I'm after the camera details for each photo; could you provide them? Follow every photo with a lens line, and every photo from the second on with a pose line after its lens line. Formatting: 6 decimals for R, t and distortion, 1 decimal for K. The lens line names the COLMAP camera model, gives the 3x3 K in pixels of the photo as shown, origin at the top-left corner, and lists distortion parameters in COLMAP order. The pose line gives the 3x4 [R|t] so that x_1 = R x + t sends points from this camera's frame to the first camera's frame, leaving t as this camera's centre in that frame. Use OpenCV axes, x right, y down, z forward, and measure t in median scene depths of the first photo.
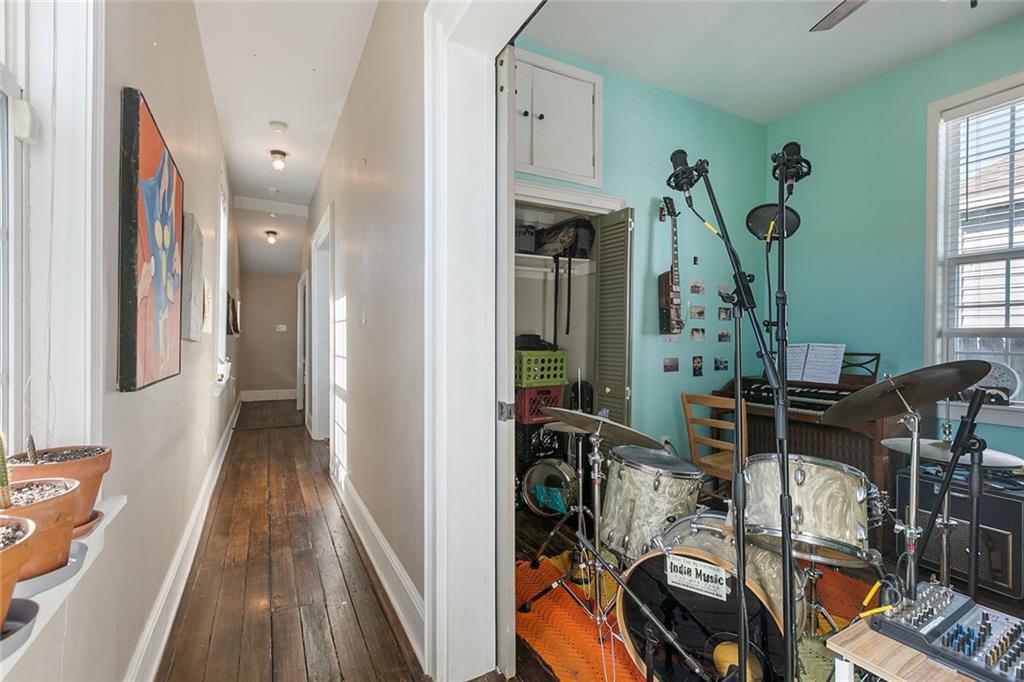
lens RADIAL K [[461.4, 0, 511.4], [0, 461.4, 337.5], [0, 0, 1]] dist [0.002688, 0.000576]
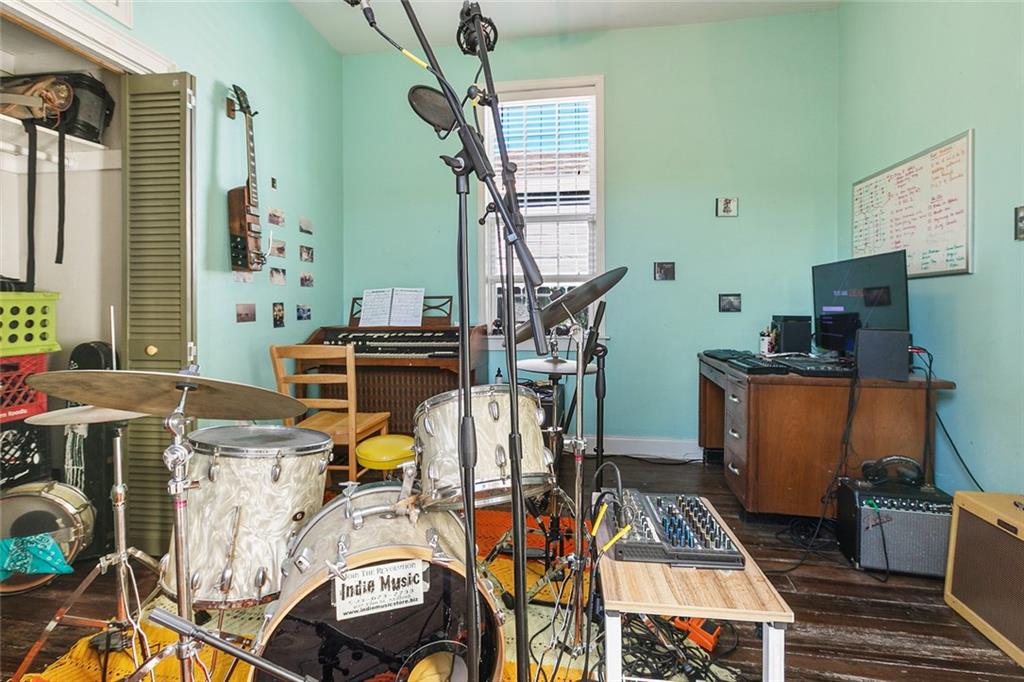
lens RADIAL K [[475.8, 0, 512.7], [0, 475.8, 312.2], [0, 0, 1]] dist [-0.000005, -0.000685]
pose [[0.603368, -0.018007, 0.797260, -0.013702], [0.001709, 0.999772, 0.021288, 0.047529], [-0.797461, -0.011482, 0.603261, 0.203884]]
